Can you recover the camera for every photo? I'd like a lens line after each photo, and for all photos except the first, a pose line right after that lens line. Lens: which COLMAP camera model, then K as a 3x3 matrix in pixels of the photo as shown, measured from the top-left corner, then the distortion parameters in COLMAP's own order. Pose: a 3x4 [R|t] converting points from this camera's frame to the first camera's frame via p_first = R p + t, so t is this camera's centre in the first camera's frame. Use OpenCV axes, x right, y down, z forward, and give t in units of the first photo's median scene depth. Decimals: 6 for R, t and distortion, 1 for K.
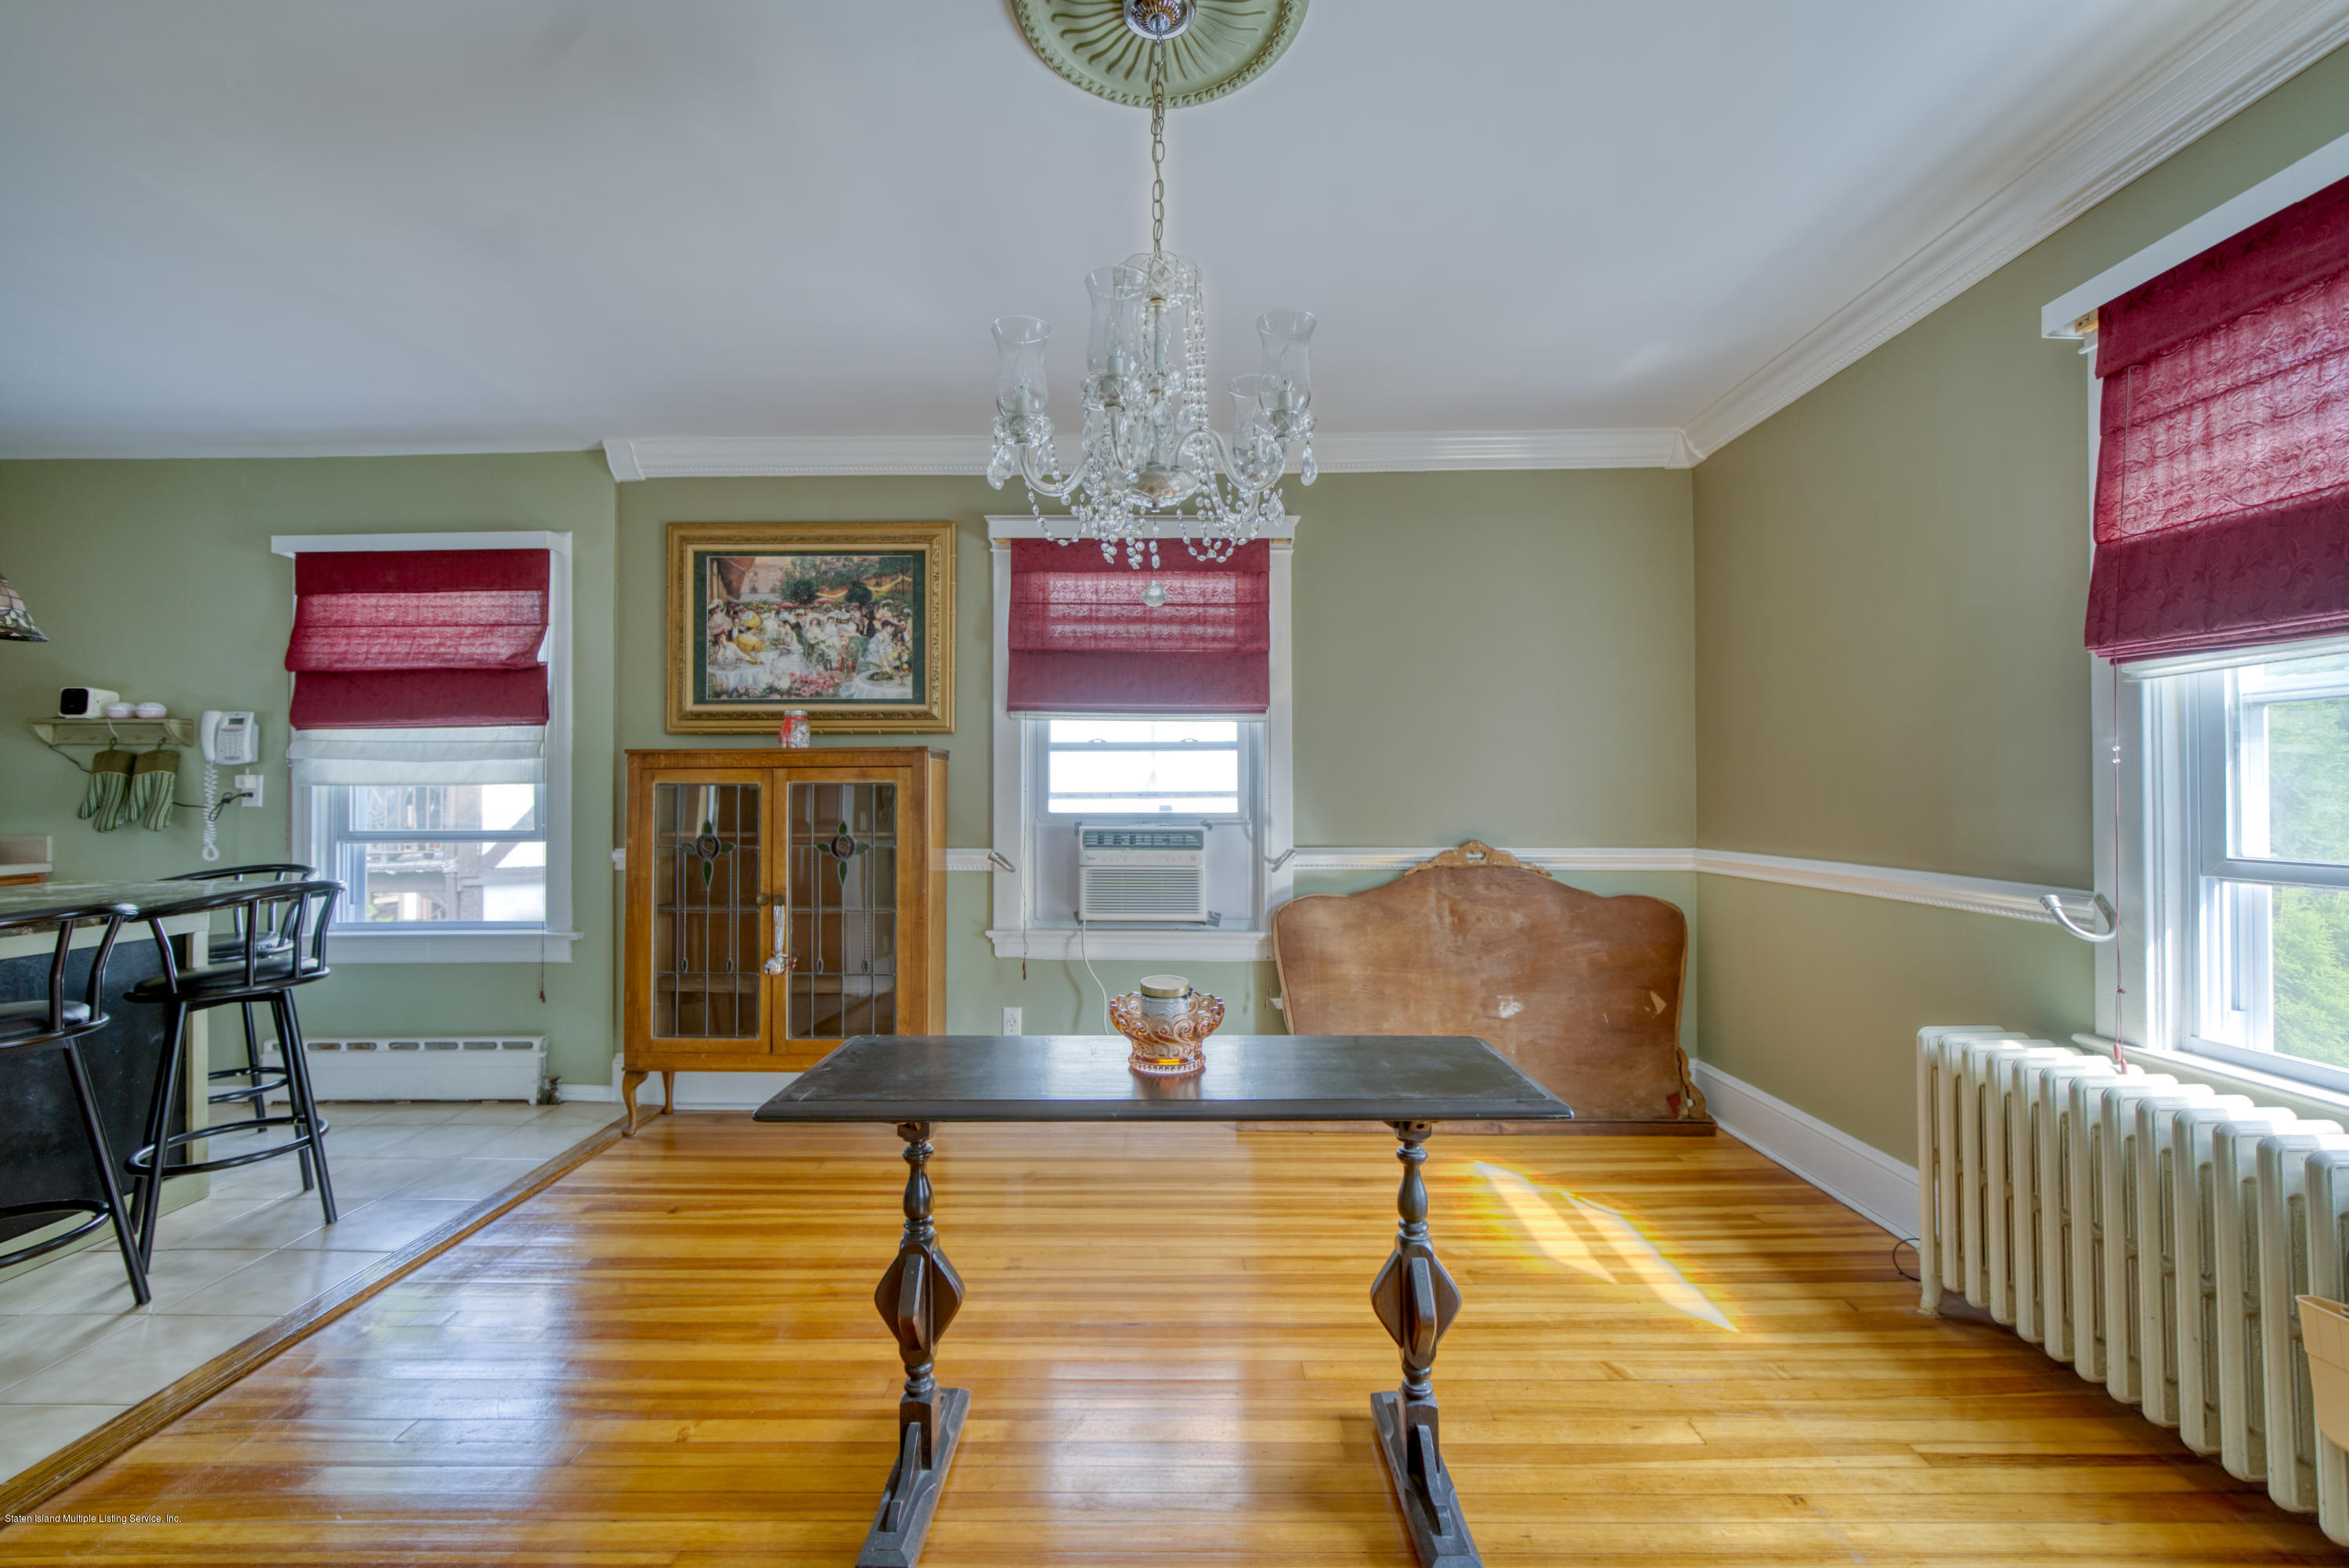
lens RADIAL K [[940.9, 0, 1174.5], [0, 940.9, 784.0], [0, 0, 1]] dist [-0.000238, 0.000219]
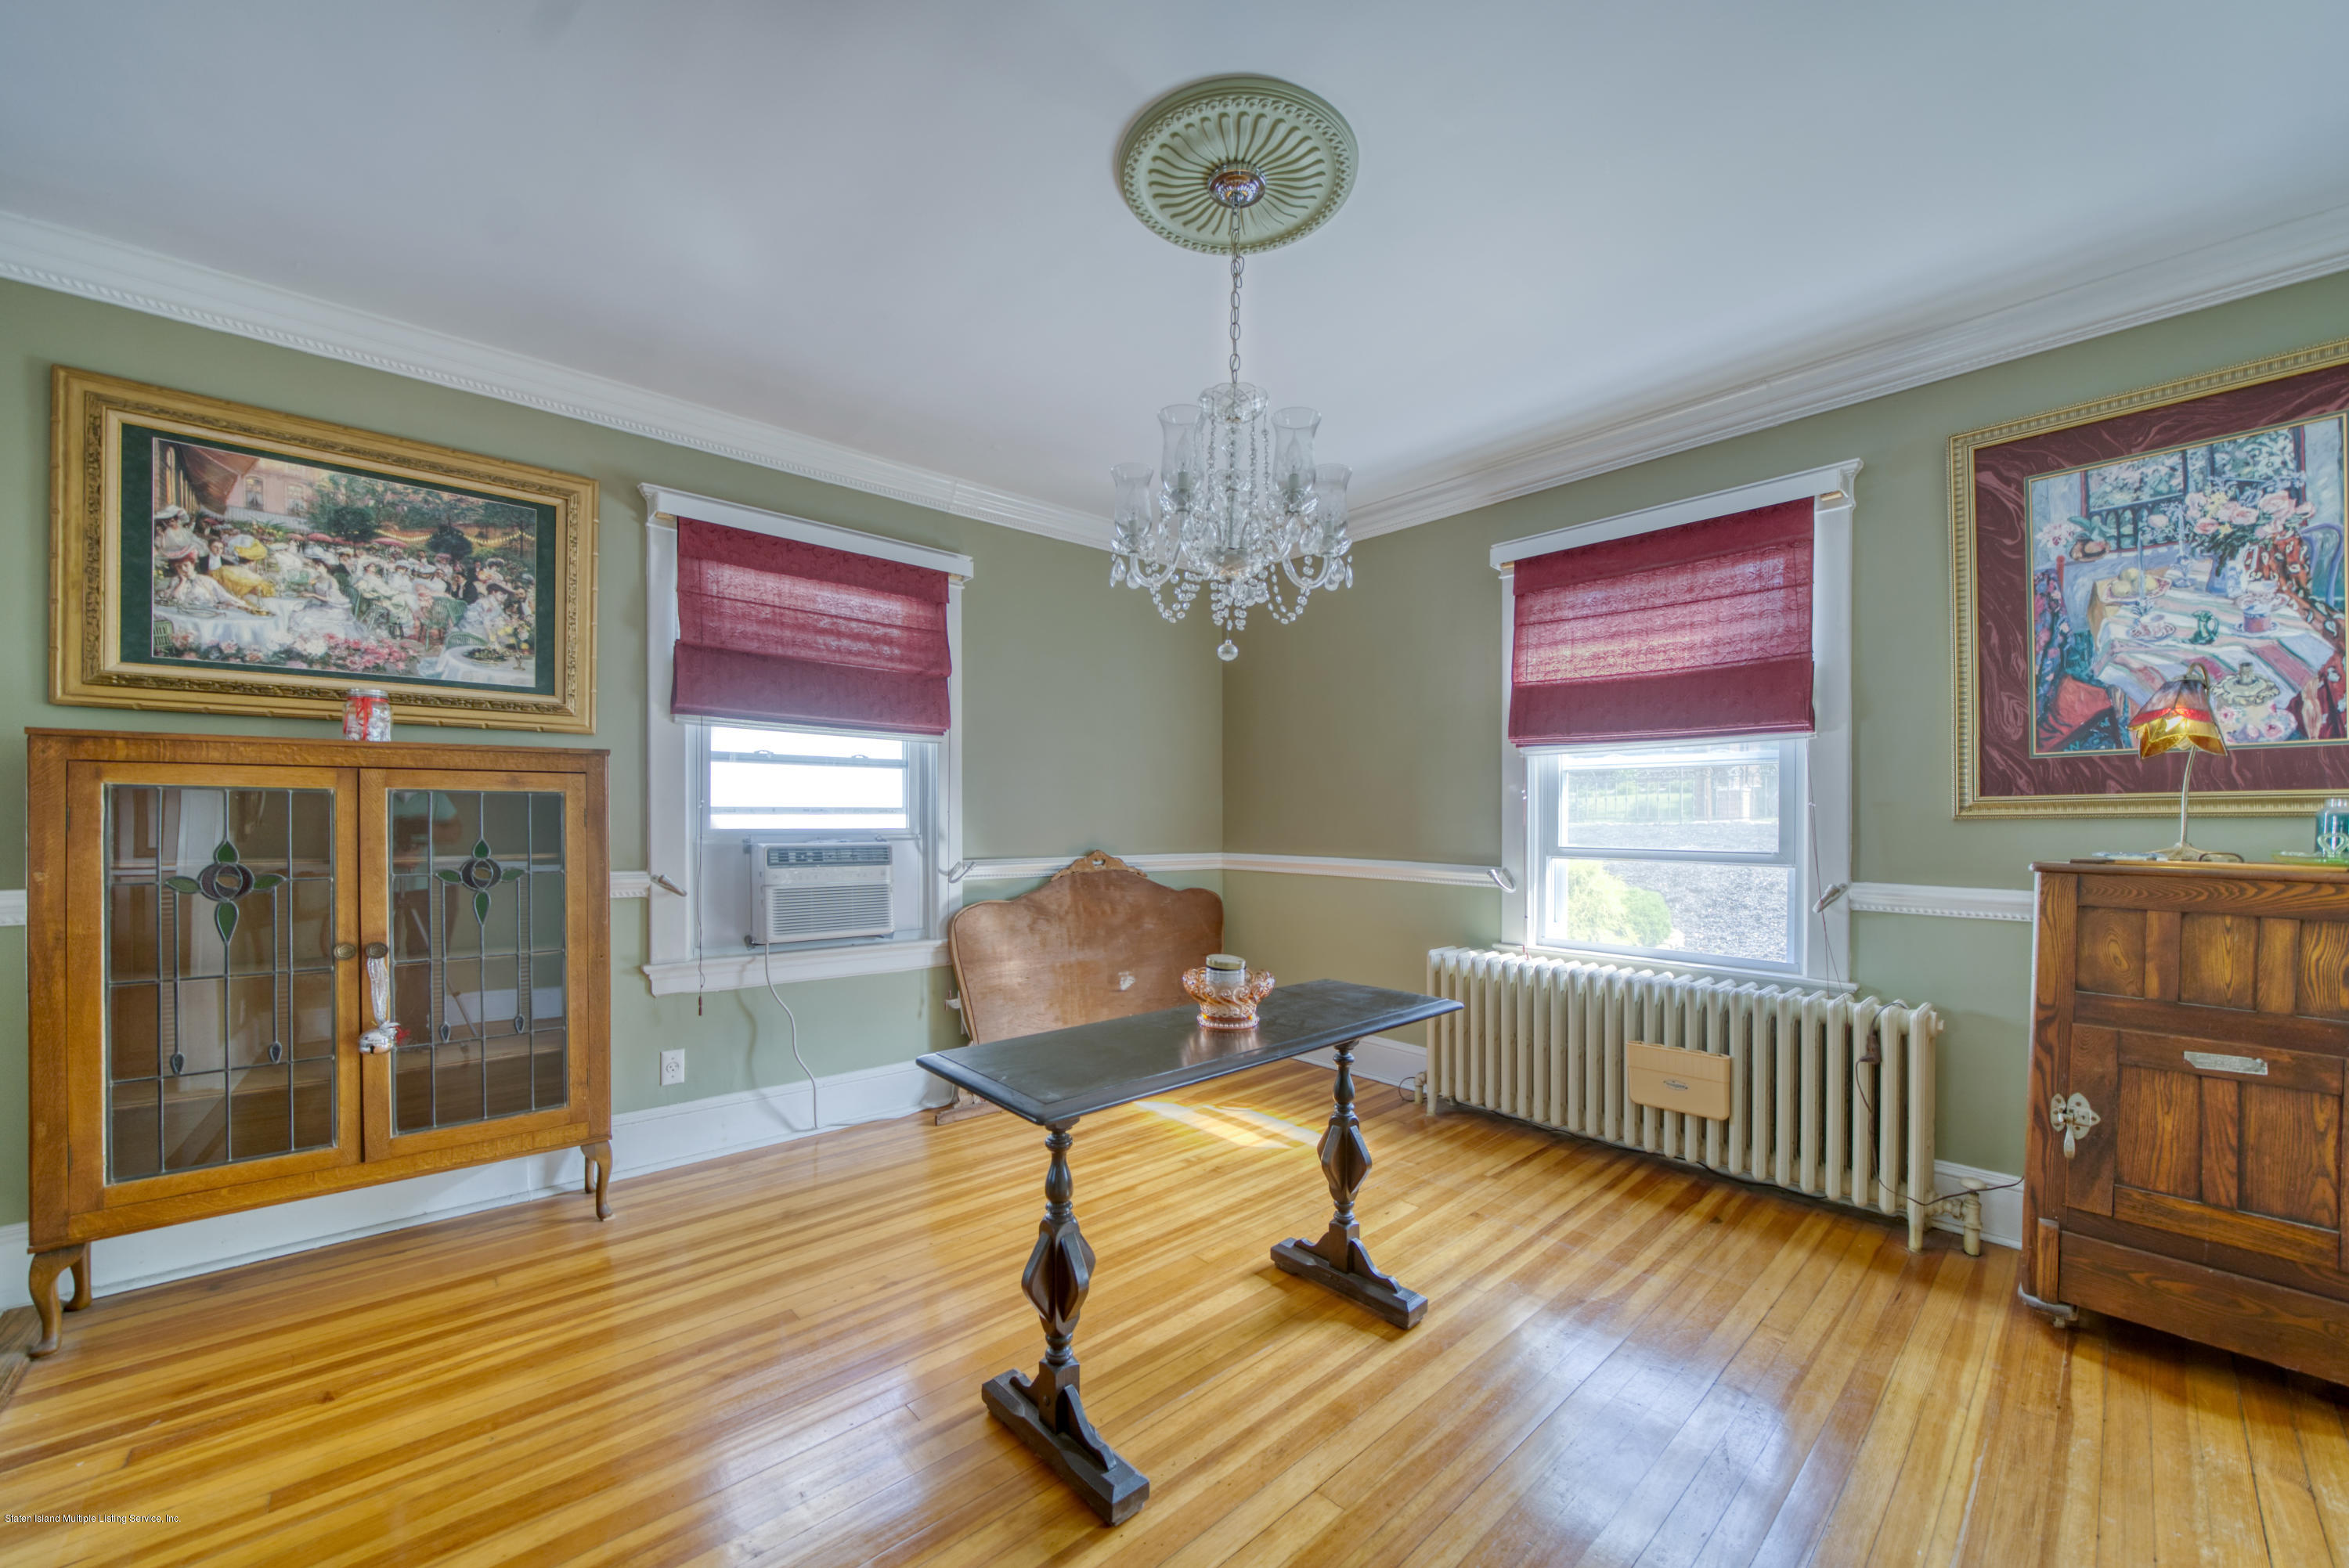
lens RADIAL K [[889.1, 0, 1170.3], [0, 889.1, 814.2], [0, 0, 1]] dist [-0.012322, -0.000040]
pose [[0.735918, 0.007521, 0.677029, -0.392253], [-0.014940, 0.999875, 0.005133, 0.005229], [-0.676906, -0.013892, 0.735939, 0.078676]]
